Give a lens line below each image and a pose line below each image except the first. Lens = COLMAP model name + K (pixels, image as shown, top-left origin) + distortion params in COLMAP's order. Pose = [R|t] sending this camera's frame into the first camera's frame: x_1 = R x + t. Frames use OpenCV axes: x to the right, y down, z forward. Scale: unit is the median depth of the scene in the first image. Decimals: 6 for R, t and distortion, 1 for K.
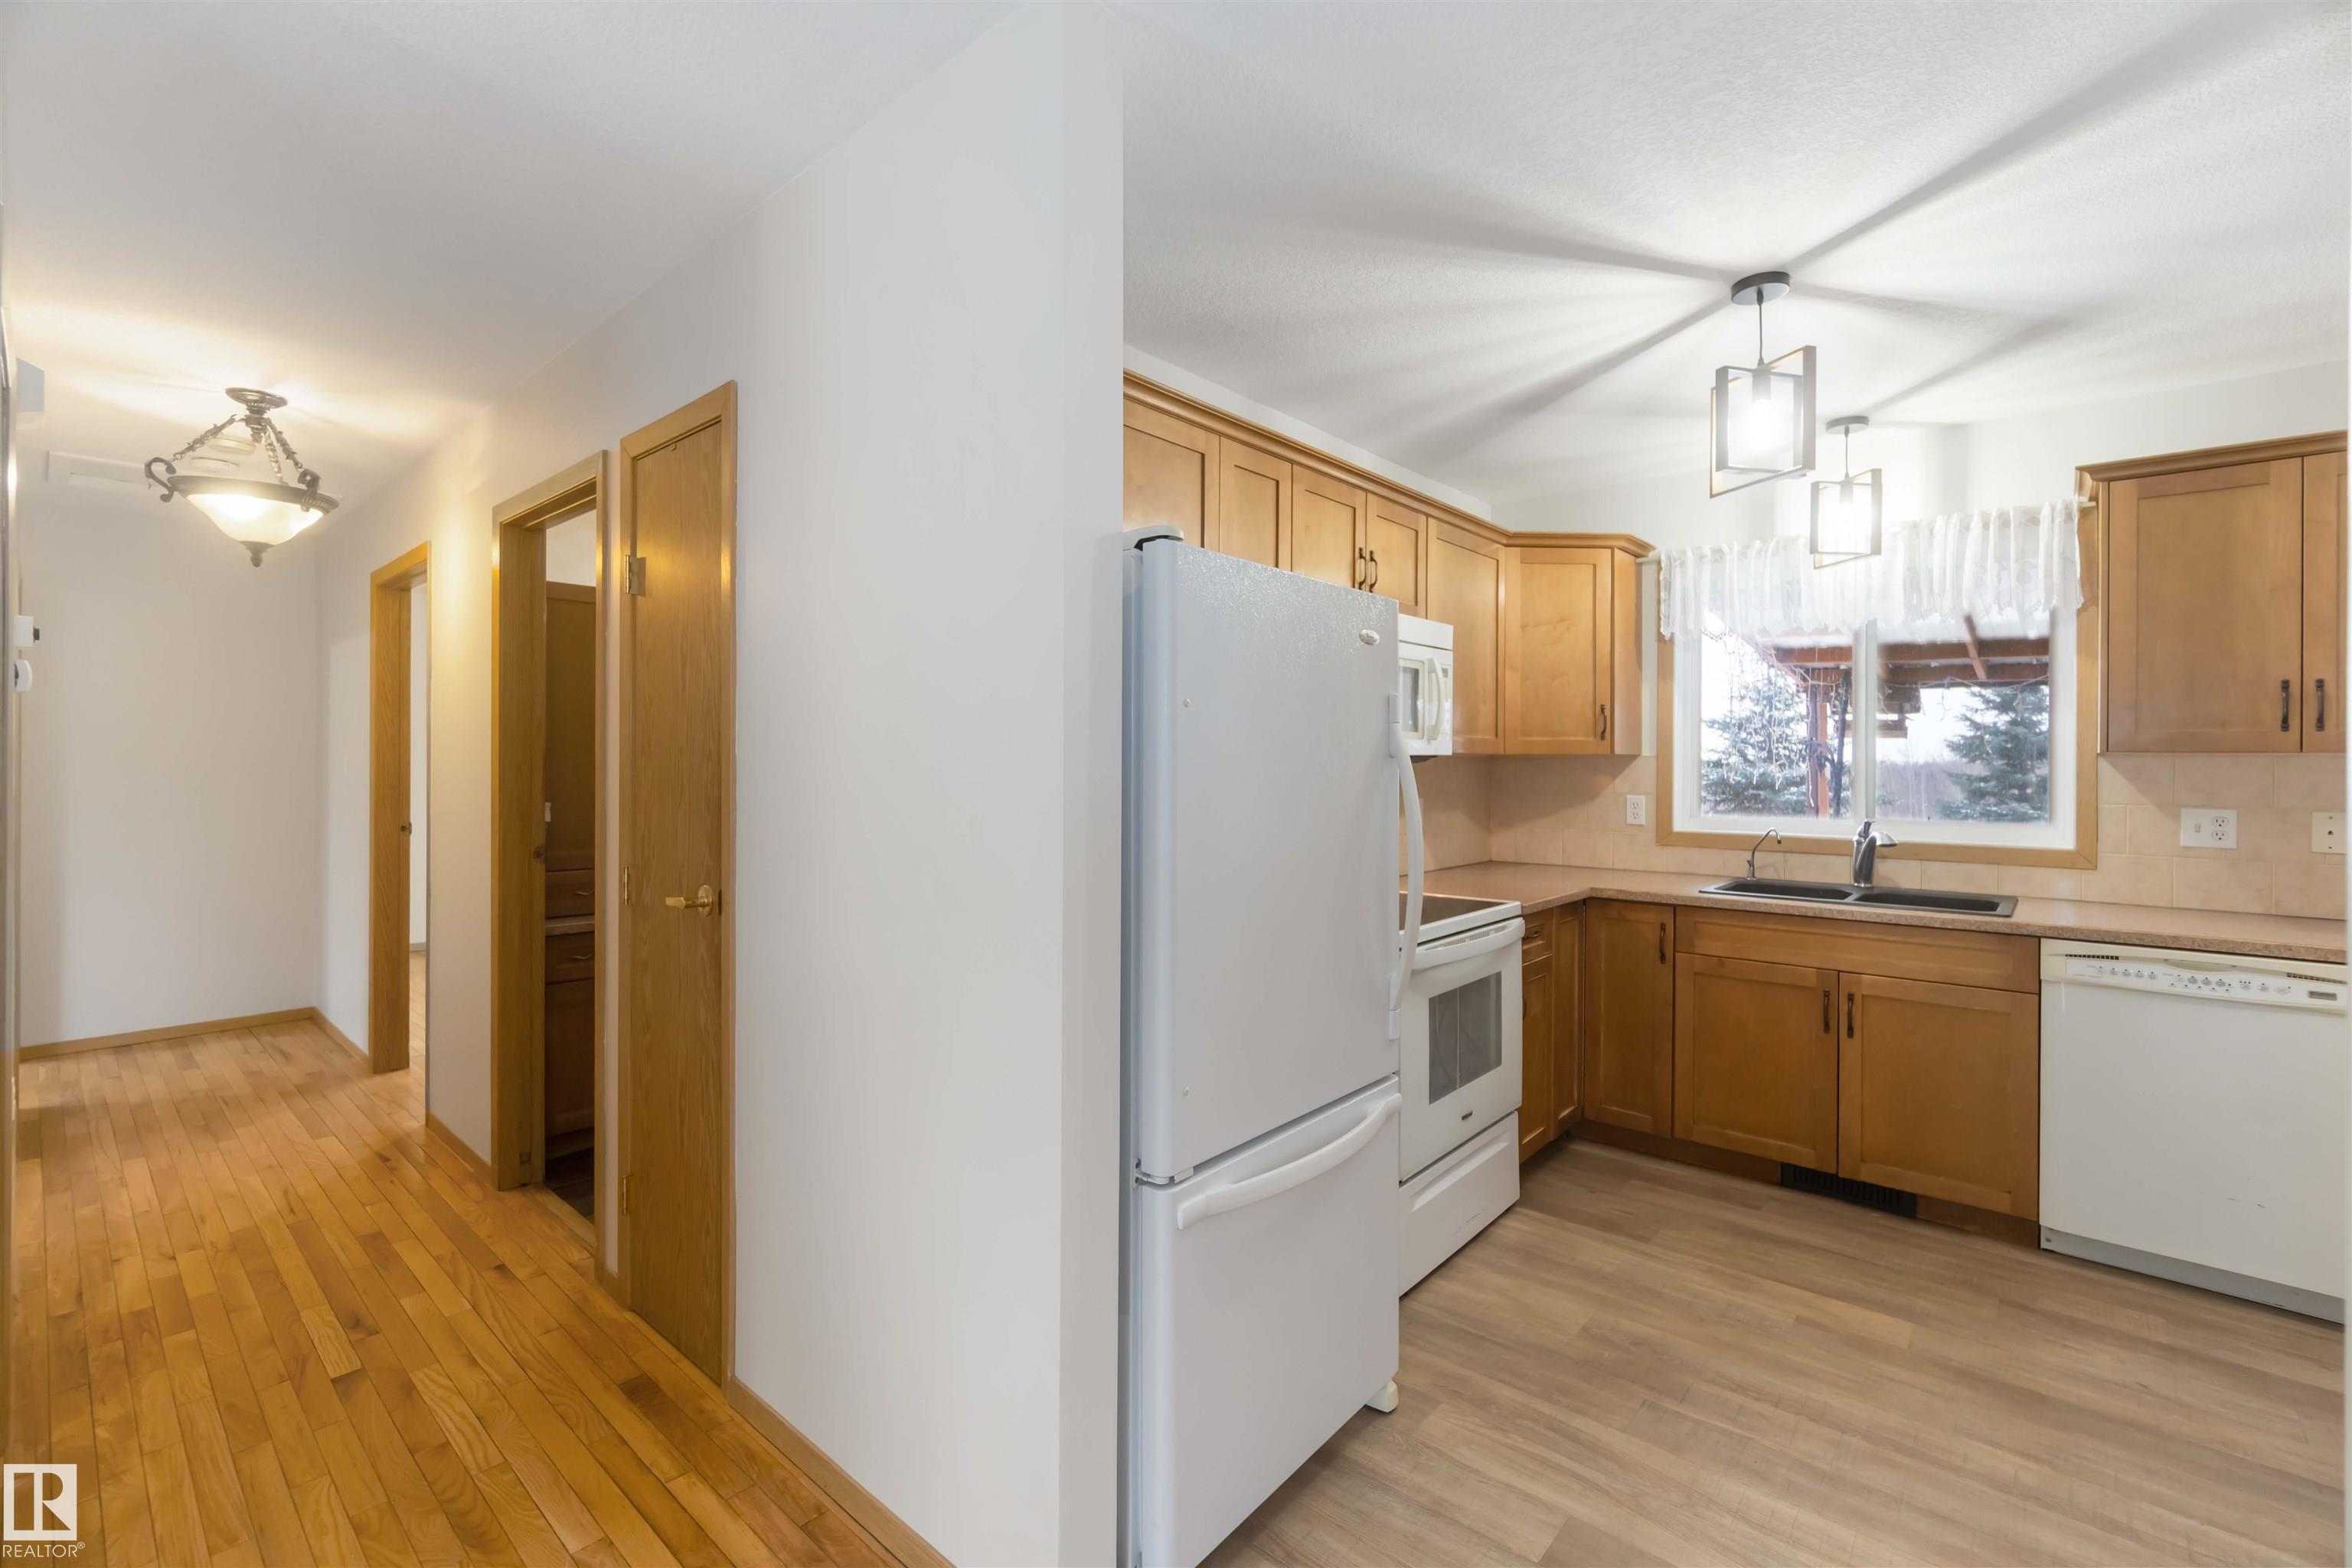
lens RADIAL K [[1015.0, 0, 1168.7], [0, 1015.0, 764.1], [0, 0, 1]] dist [-0.003170, -0.000347]
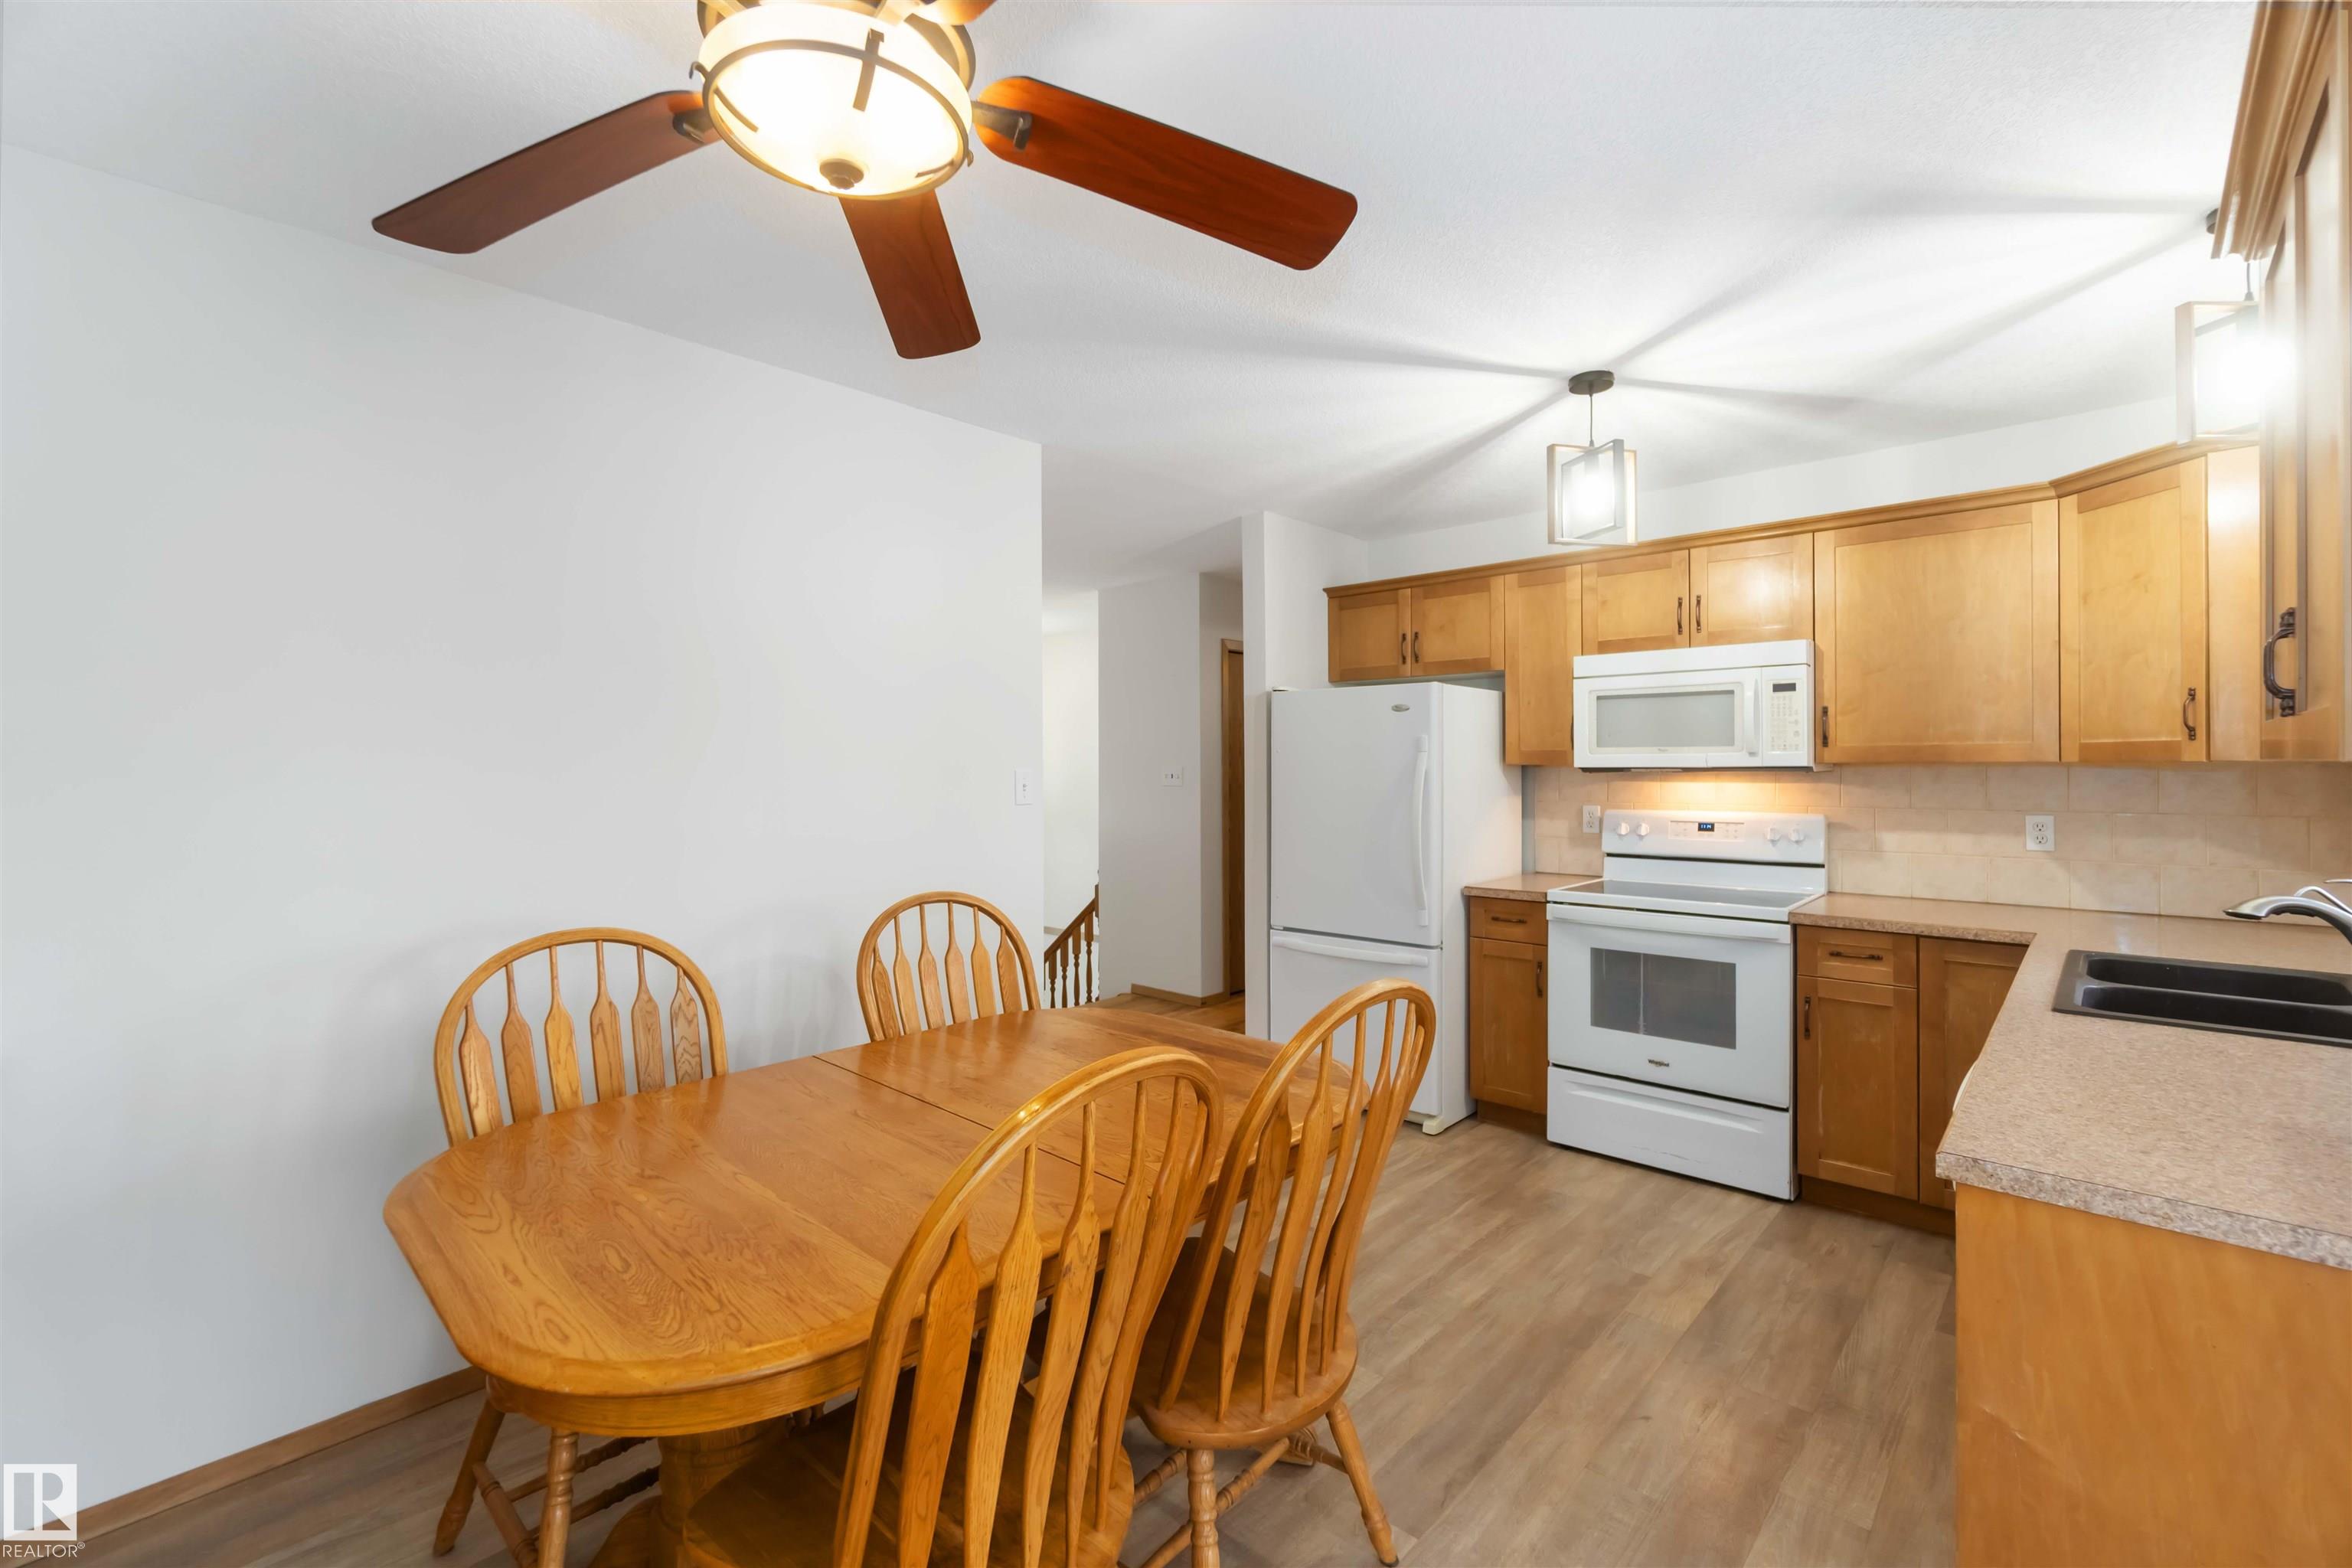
lens RADIAL K [[1015.0, 0, 1168.7], [0, 1015.0, 764.1], [0, 0, 1]] dist [-0.003170, -0.000347]
pose [[-0.026141, -0.005003, -0.999646, 1.386849], [0.001986, 0.999985, -0.005056, -0.006845], [0.999656, -0.002118, -0.026131, 0.404047]]
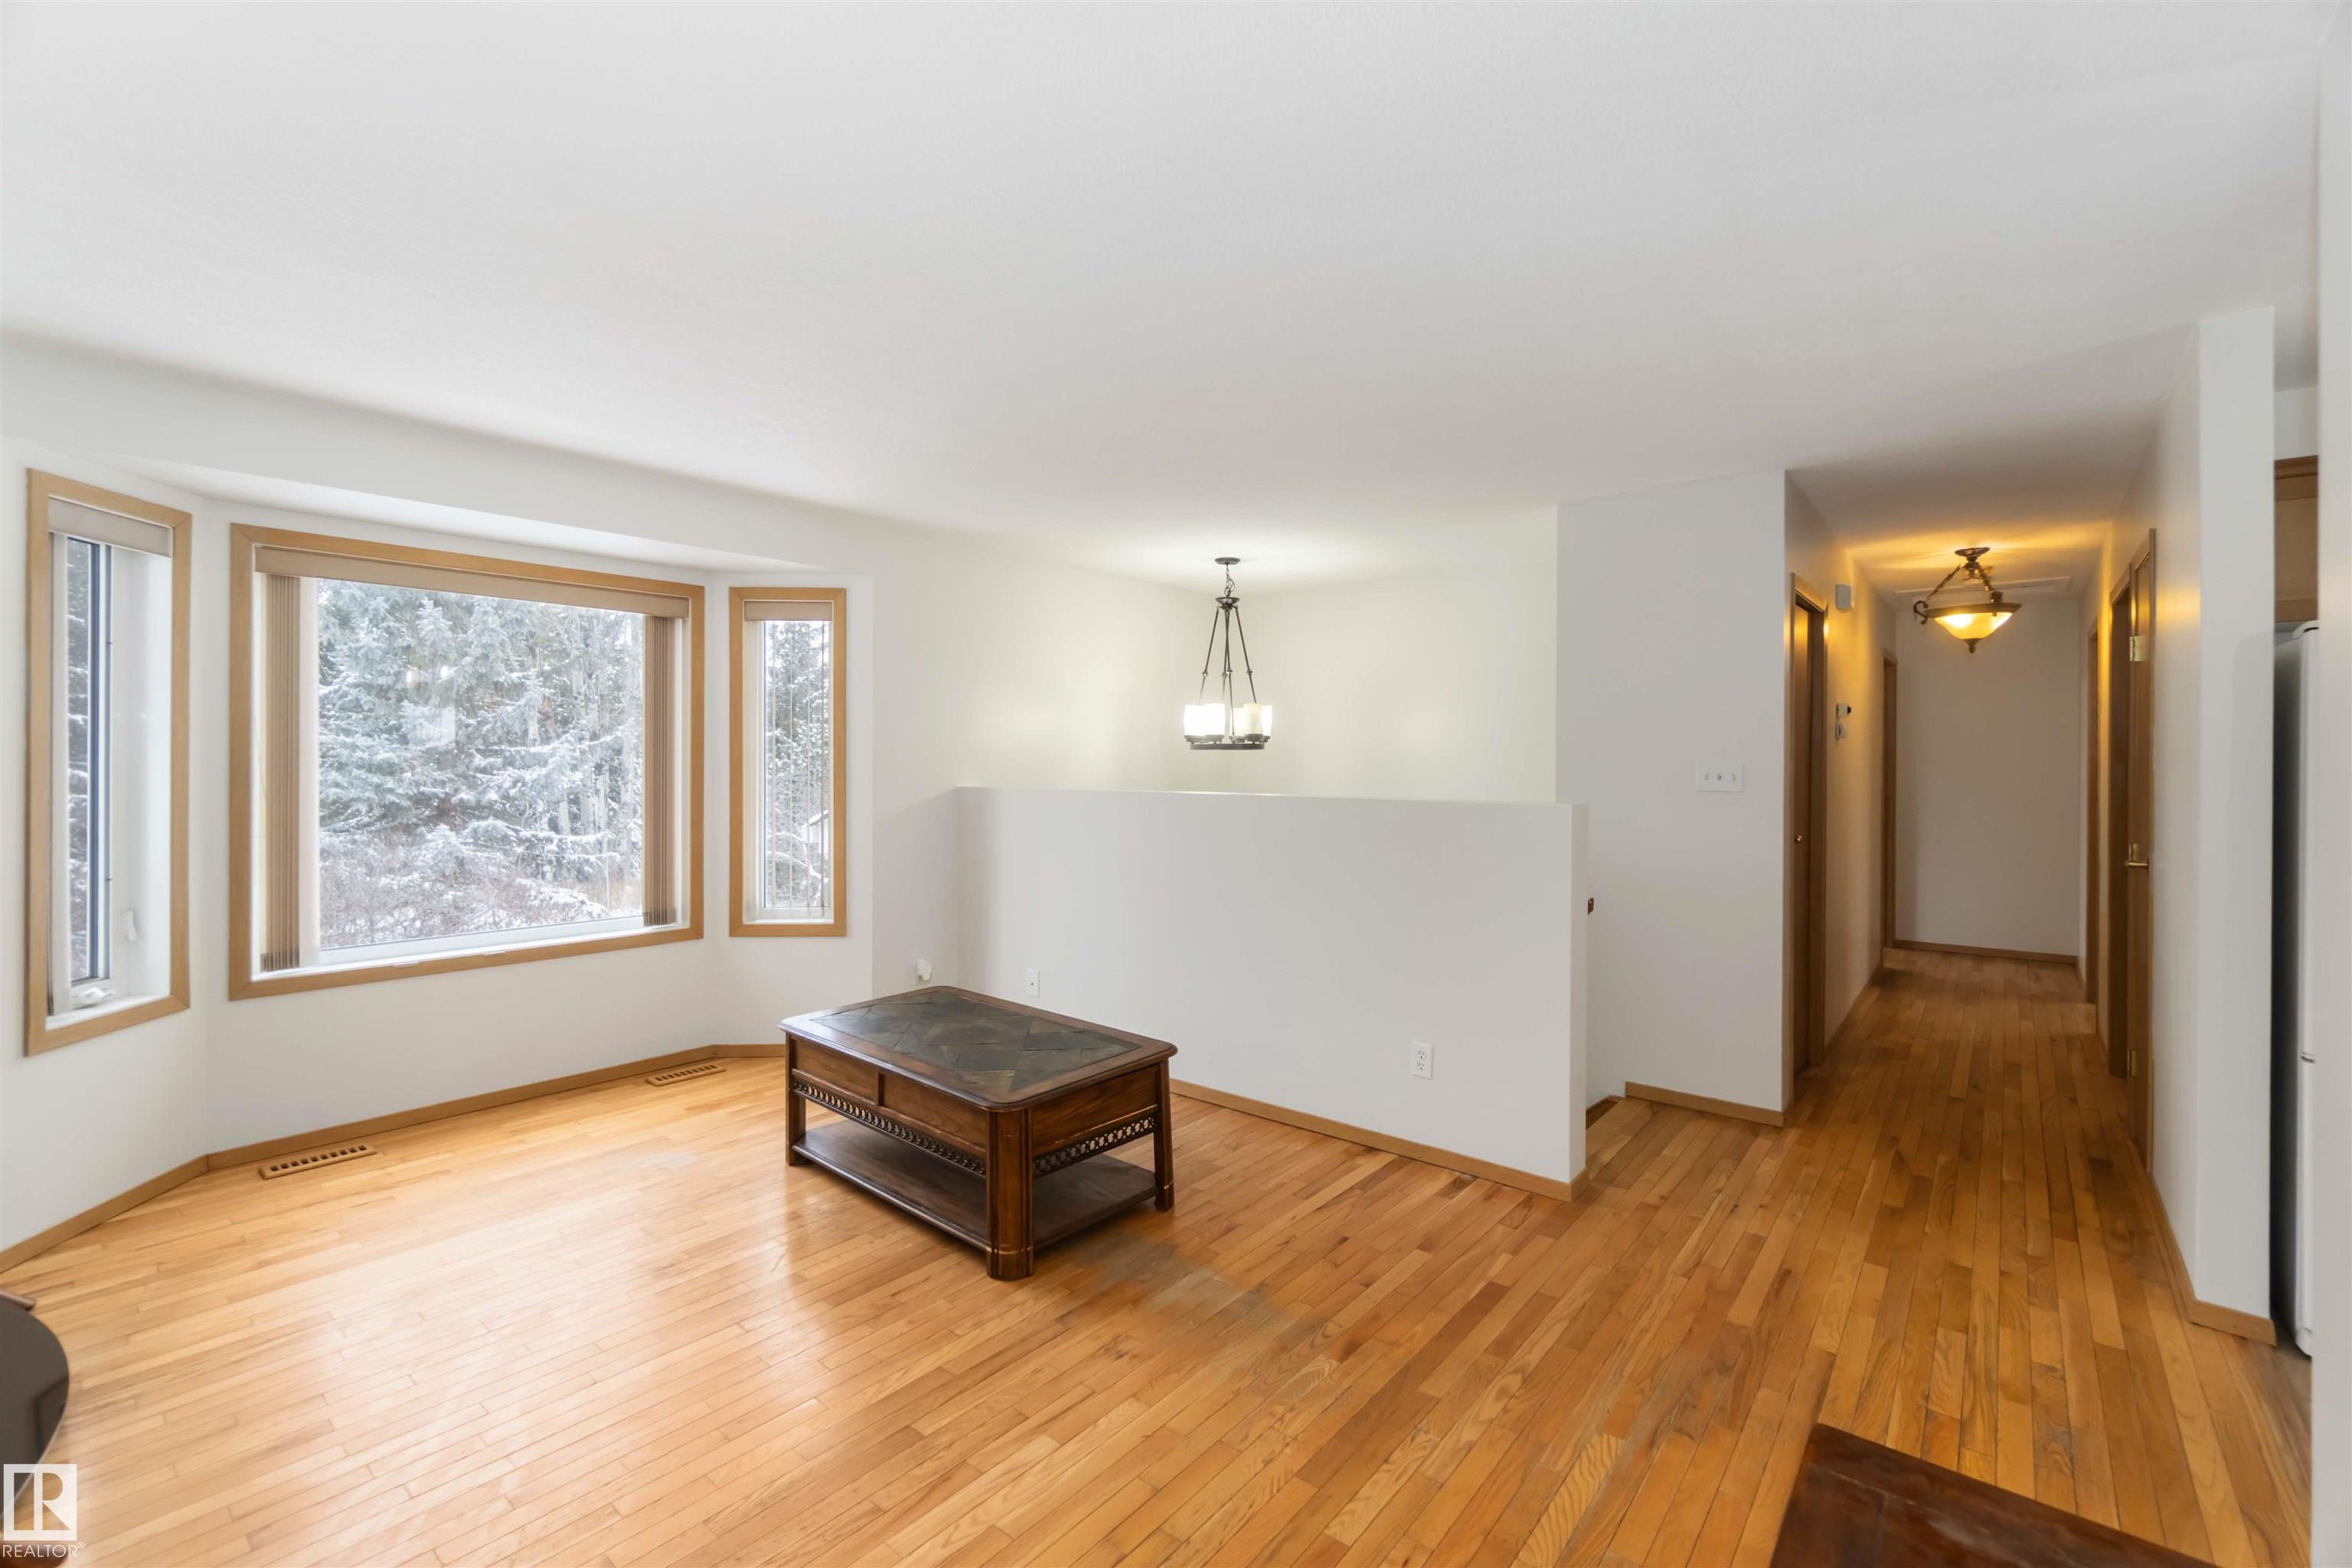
lens RADIAL K [[1015.0, 0, 1168.7], [0, 1015.0, 764.1], [0, 0, 1]] dist [-0.003170, -0.000347]
pose [[0.032178, 0.001171, -0.999481, 0.722577], [-0.007249, 0.999973, 0.000939, -0.004431], [0.999456, 0.007215, 0.032186, -0.372500]]
